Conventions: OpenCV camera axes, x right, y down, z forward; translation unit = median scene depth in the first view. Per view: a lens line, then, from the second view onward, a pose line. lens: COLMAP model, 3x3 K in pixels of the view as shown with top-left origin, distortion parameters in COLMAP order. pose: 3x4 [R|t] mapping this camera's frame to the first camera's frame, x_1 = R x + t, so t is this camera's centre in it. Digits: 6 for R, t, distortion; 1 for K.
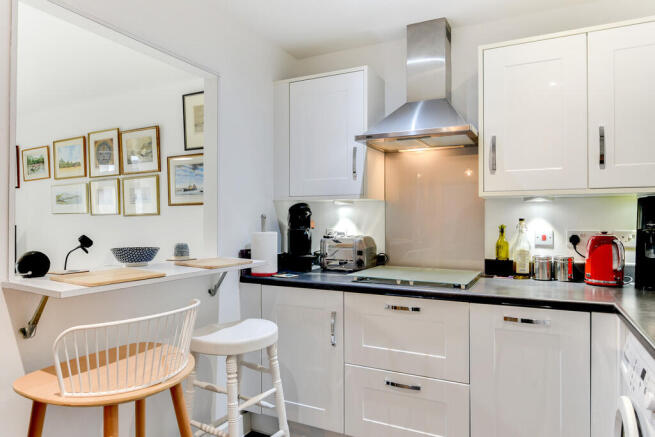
lens RADIAL K [[425.1, 0, 327.2], [0, 425.1, 217.1], [0, 0, 1]] dist [-0.004860, -0.001037]
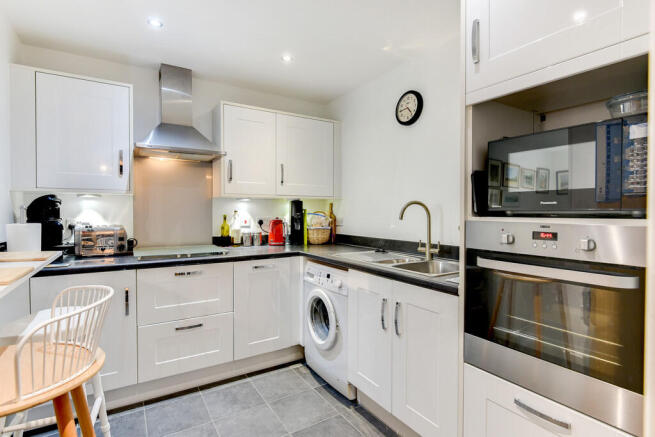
lens RADIAL K [[327.4, 0, 326.4], [0, 327.4, 216.9], [0, 0, 1]] dist [-0.002943, -0.000716]
pose [[0.510984, -0.013097, 0.859491, -0.429324], [-0.005909, 0.999807, 0.018748, 0.001503], [-0.859570, -0.014658, 0.510808, 0.035168]]
